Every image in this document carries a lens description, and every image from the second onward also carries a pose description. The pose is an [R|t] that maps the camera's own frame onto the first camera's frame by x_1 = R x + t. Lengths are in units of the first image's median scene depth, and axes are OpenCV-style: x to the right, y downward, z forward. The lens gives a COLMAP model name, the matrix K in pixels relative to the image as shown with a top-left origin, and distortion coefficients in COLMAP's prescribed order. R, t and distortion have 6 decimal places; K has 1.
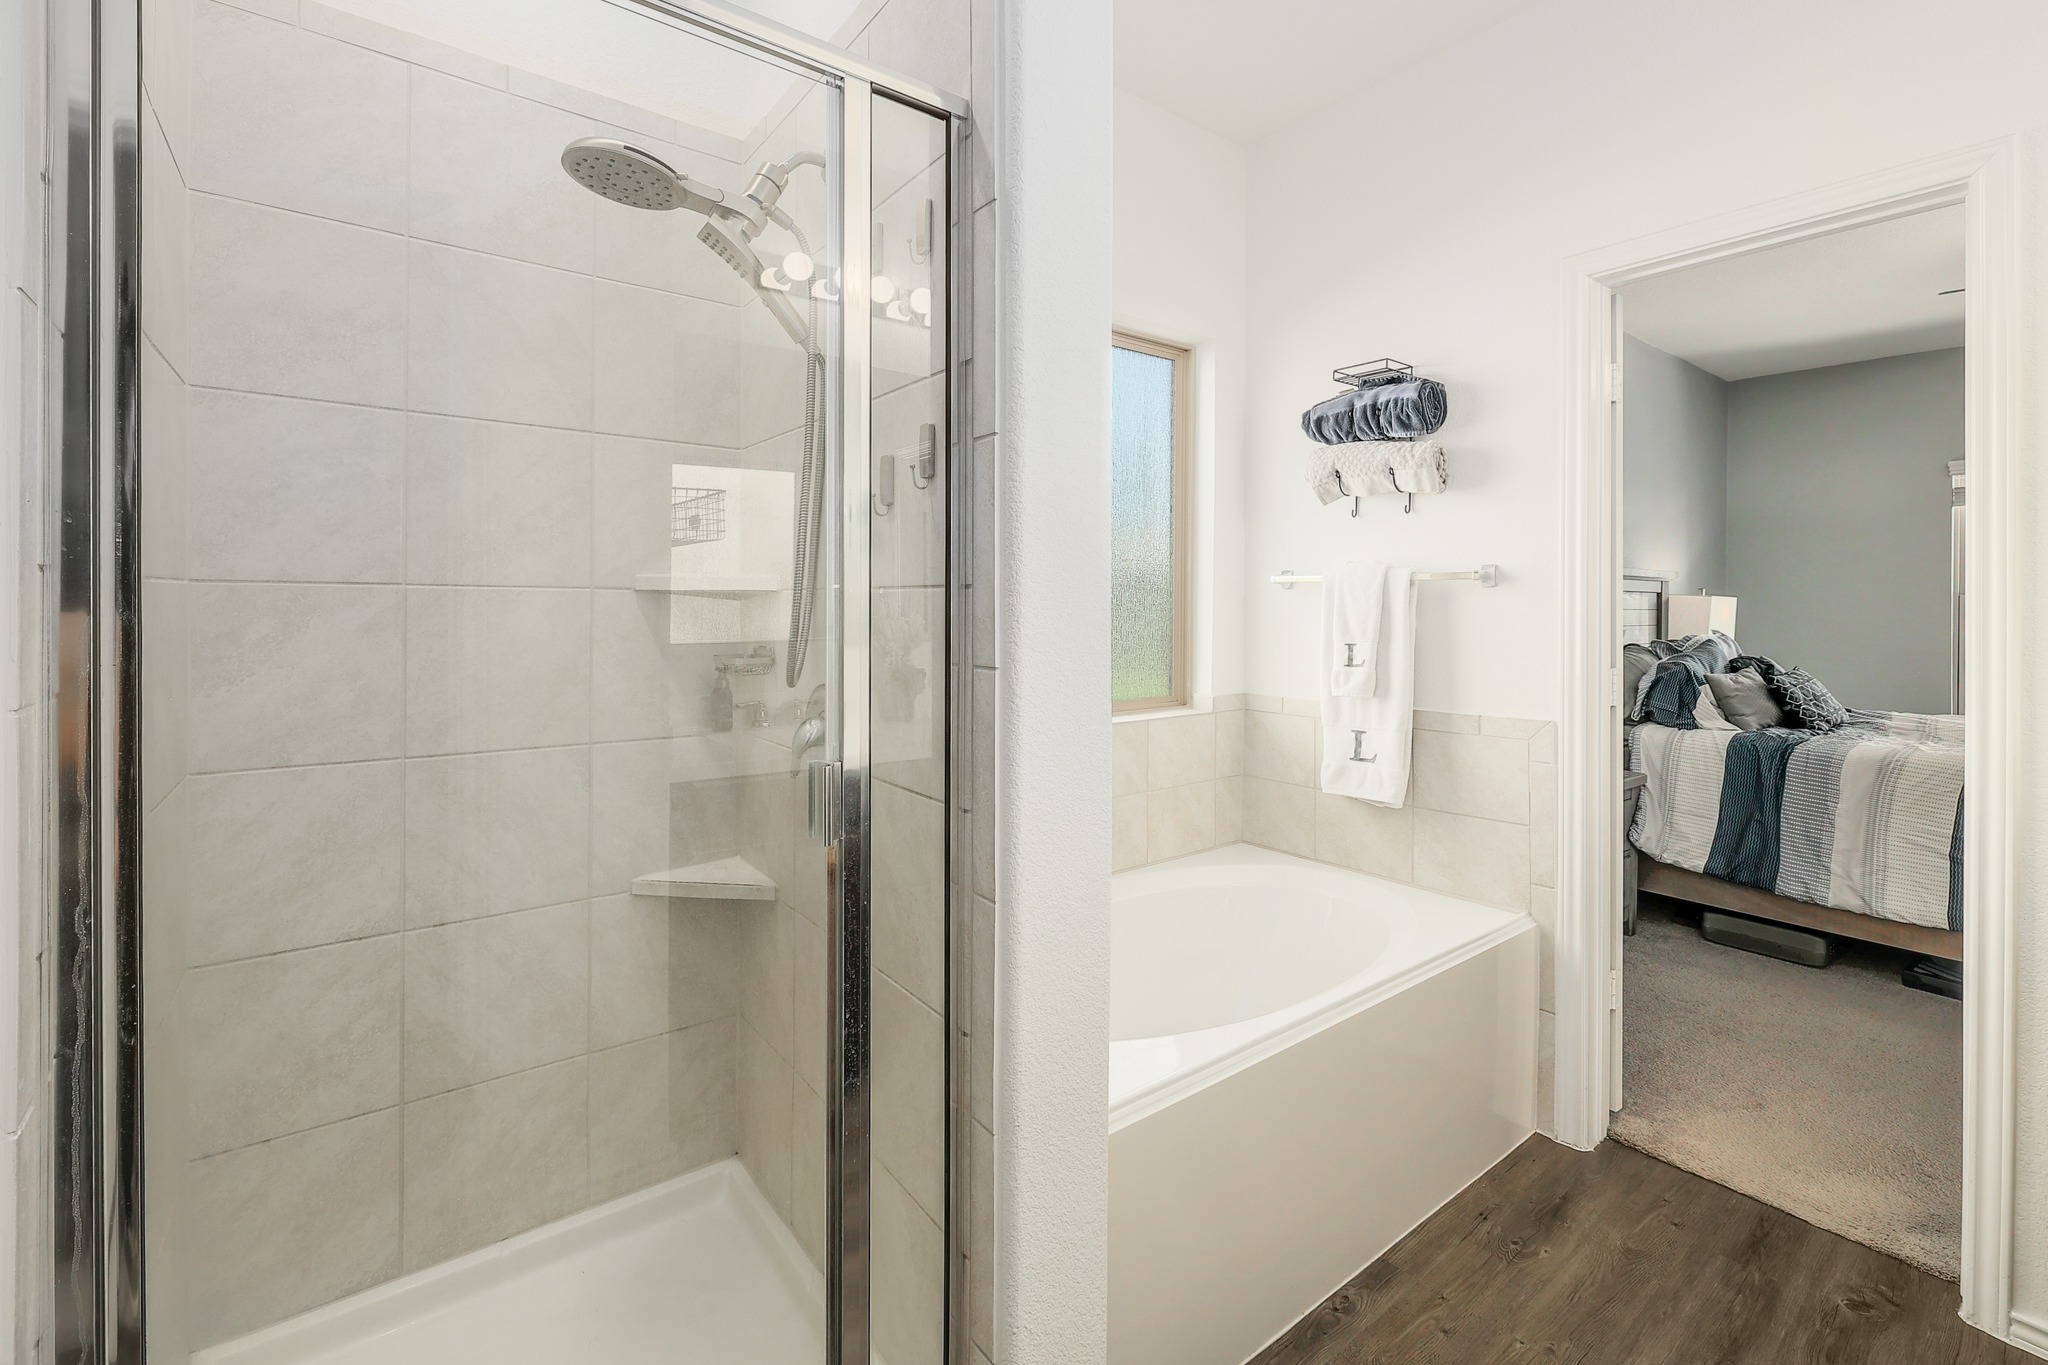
lens RADIAL K [[904.2, 0, 1030.2], [0, 904.2, 598.0], [0, 0, 1]] dist [0.003783, 0.000169]
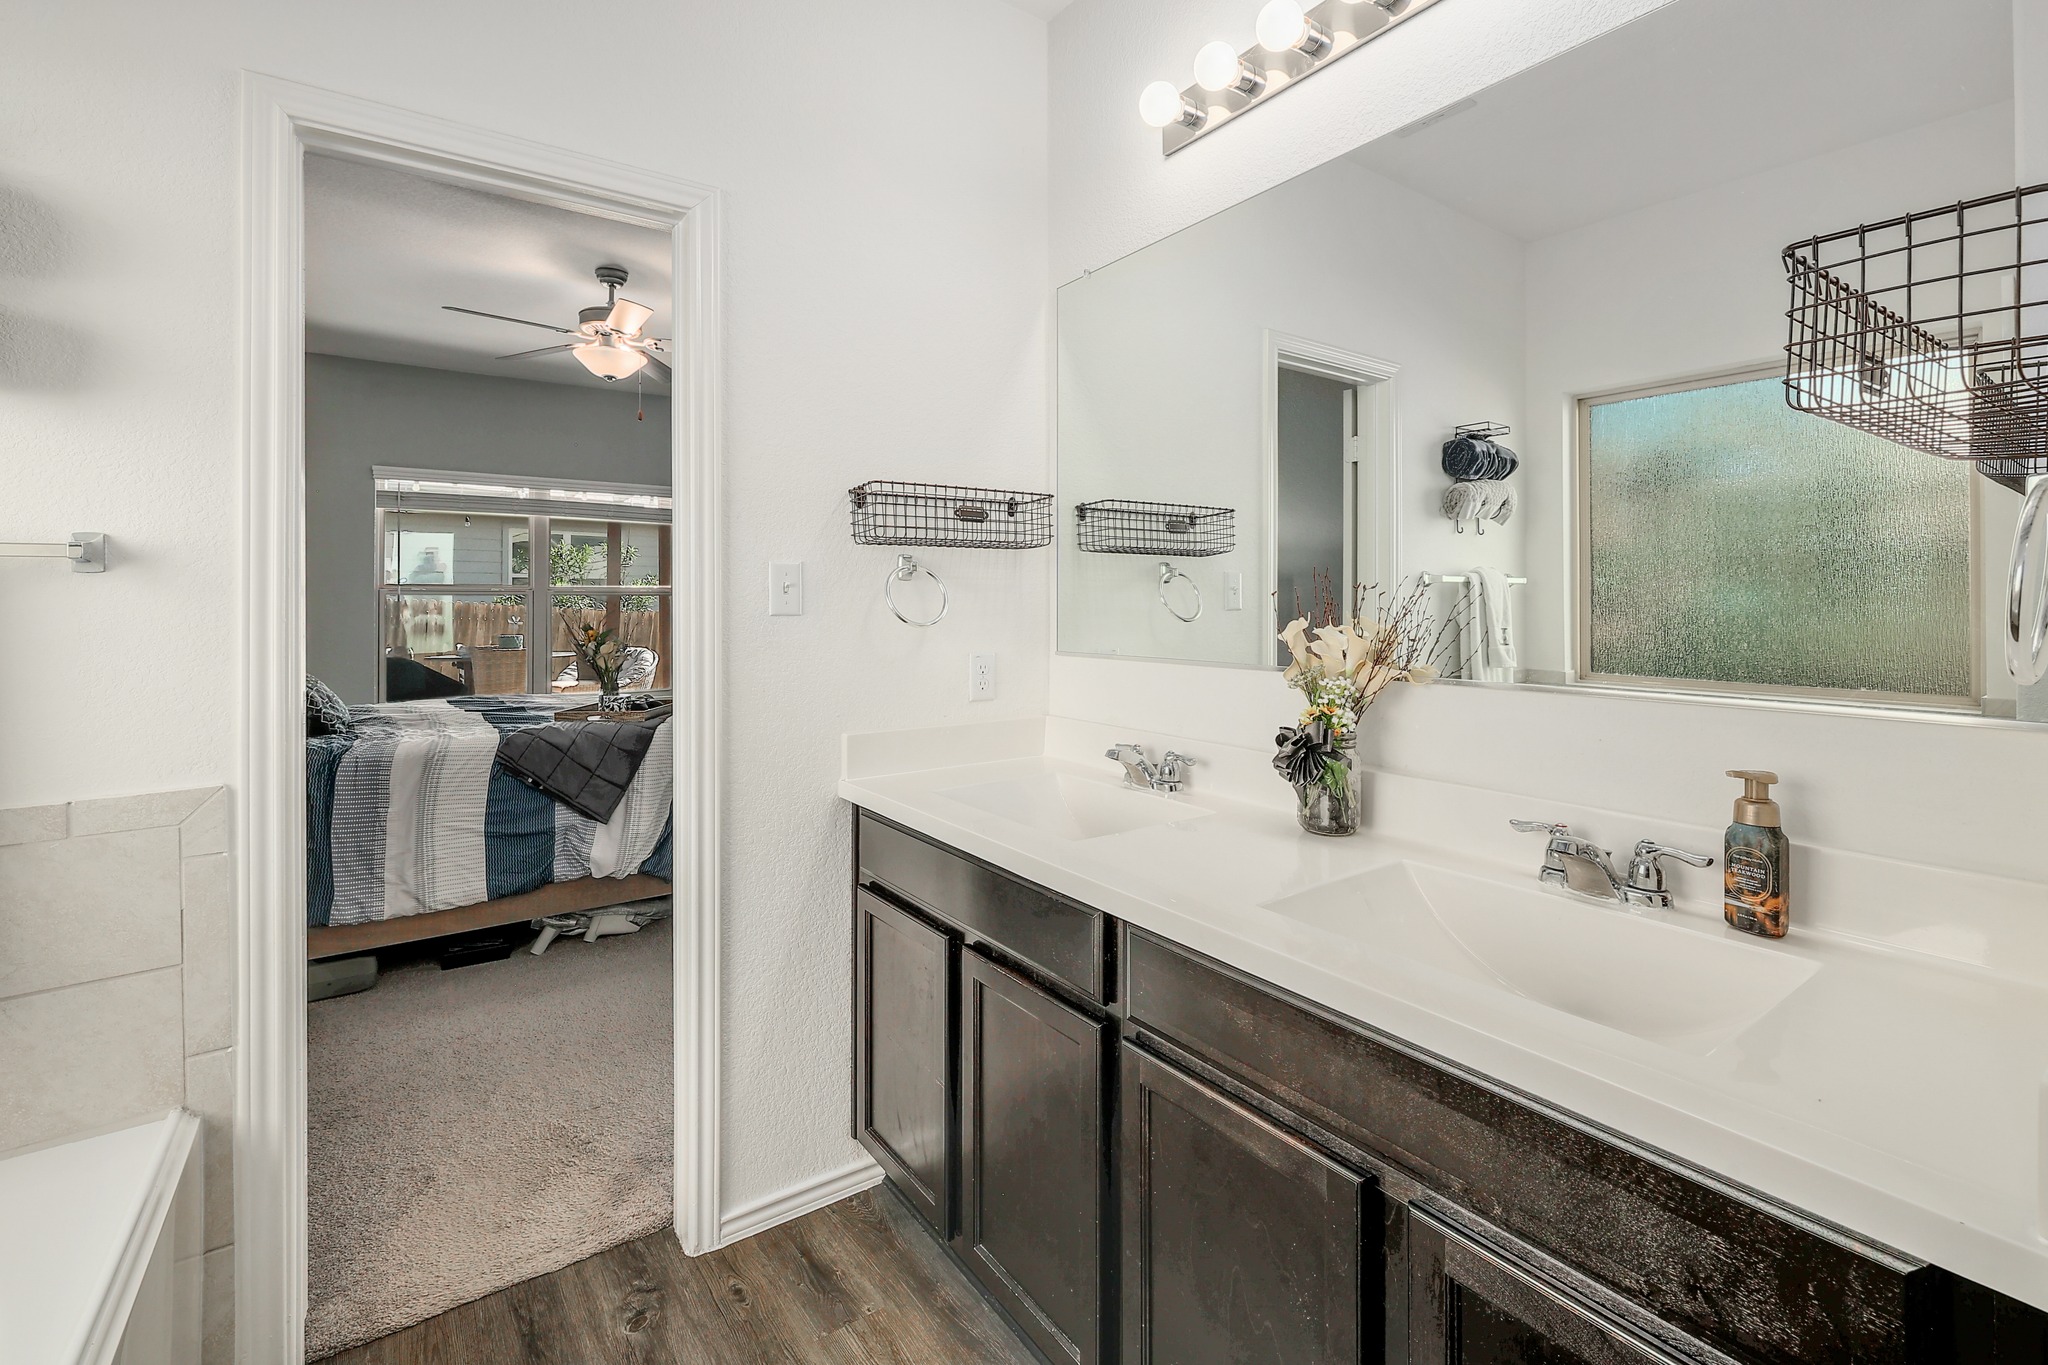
lens RADIAL K [[904.2, 0, 1030.2], [0, 904.2, 598.0], [0, 0, 1]] dist [0.003783, 0.000169]
pose [[0.067409, -0.003266, 0.997720, -0.020726], [-0.003986, 0.999986, 0.003543, -0.000189], [-0.997717, -0.004216, 0.067395, 0.398438]]
